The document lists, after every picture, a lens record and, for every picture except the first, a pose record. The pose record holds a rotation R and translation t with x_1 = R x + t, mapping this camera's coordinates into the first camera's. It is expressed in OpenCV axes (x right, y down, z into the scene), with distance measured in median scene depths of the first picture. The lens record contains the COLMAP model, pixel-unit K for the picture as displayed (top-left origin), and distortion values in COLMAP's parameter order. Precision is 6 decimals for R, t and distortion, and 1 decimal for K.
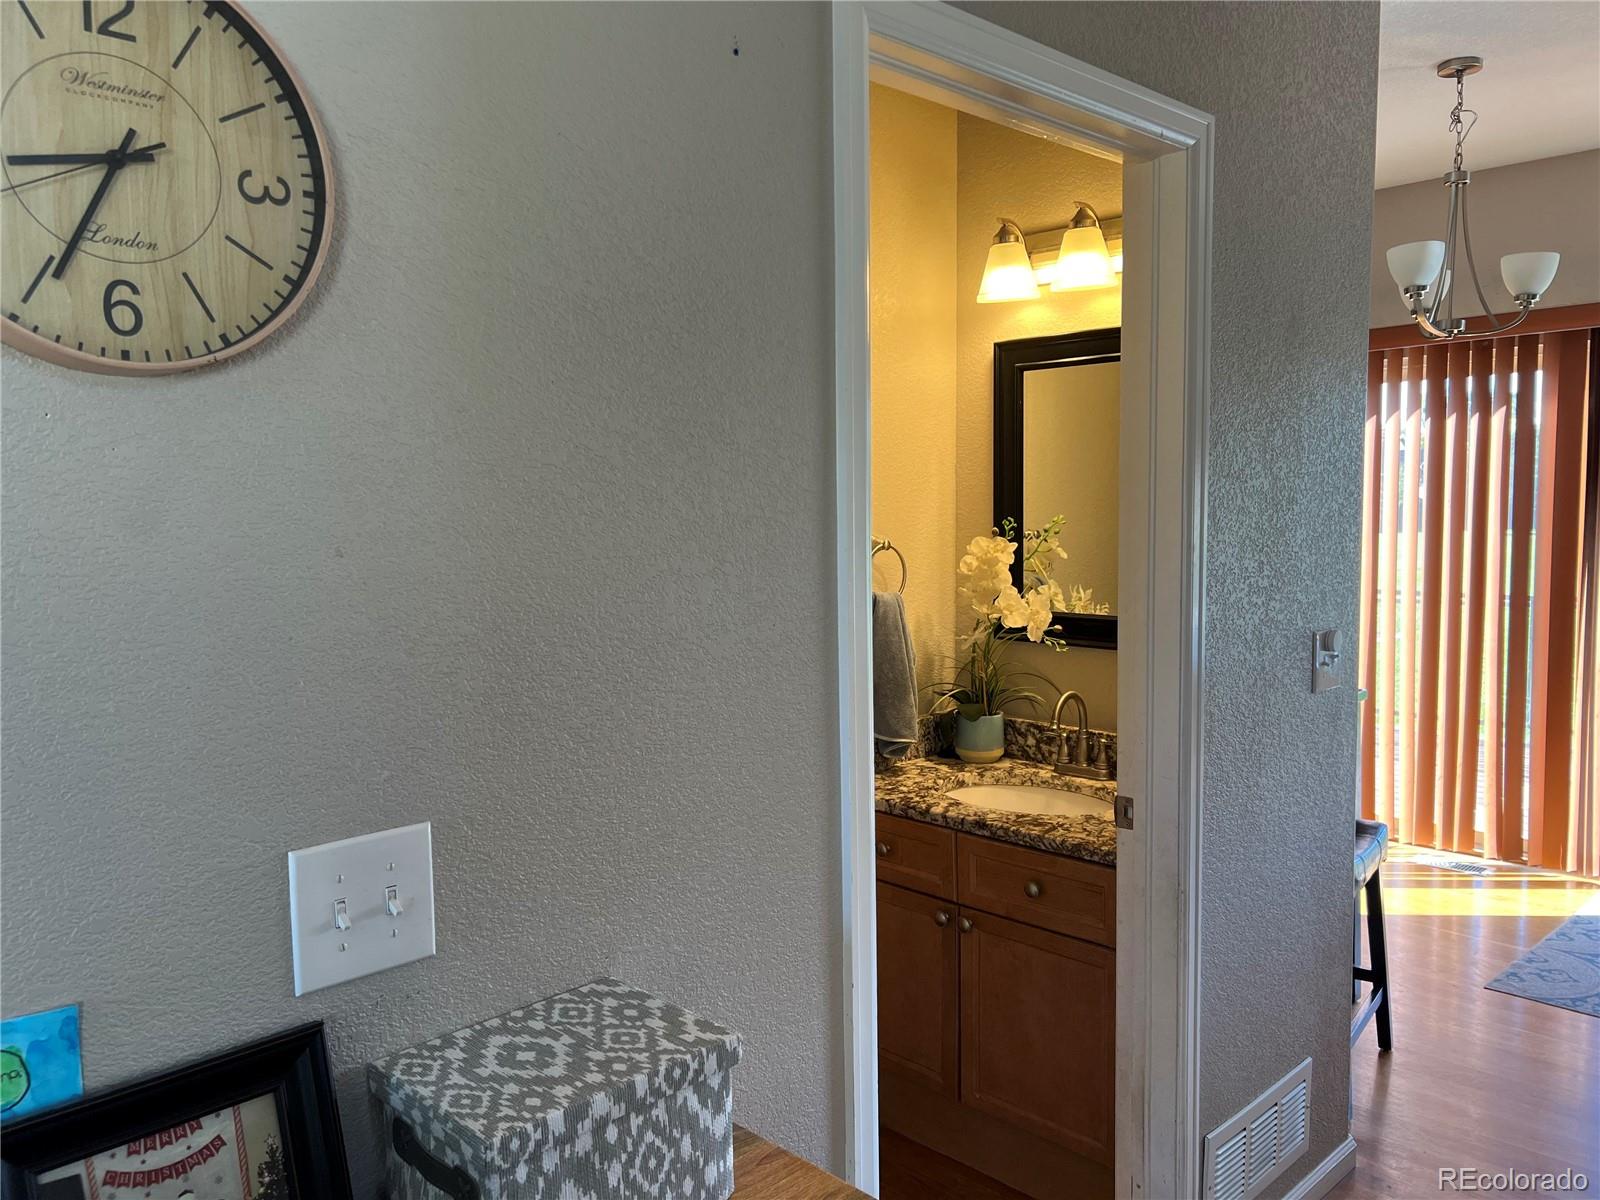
lens RADIAL K [[1213.2, 0, 797.6], [0, 1213.2, 604.9], [0, 0, 1]] dist [0.050345, -0.045144]
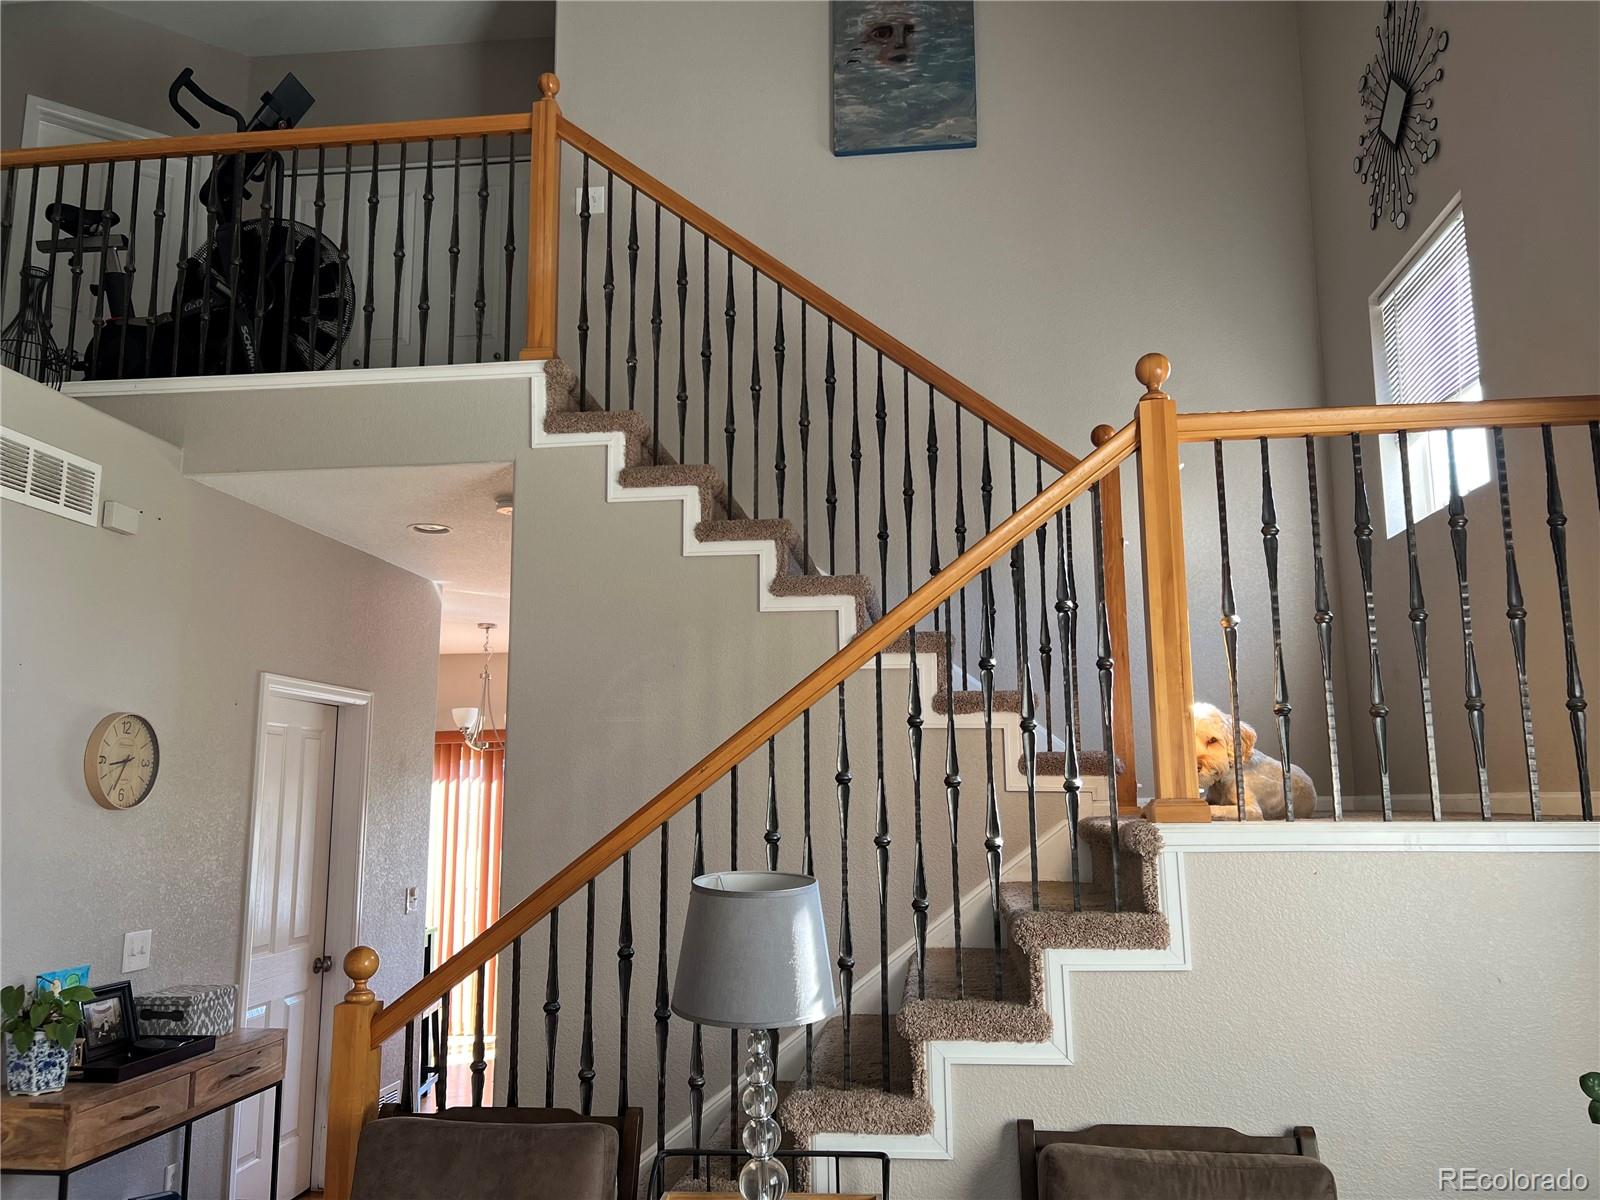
lens RADIAL K [[1213.2, 0, 797.5], [0, 1213.2, 609.6], [0, 0, 1]] dist [0.050345, -0.045144]
pose [[0.781589, 0.107366, 0.614484, -1.200194], [0.052623, 0.970217, -0.236454, 0.231572], [-0.621570, 0.217146, 0.752661, -3.290940]]
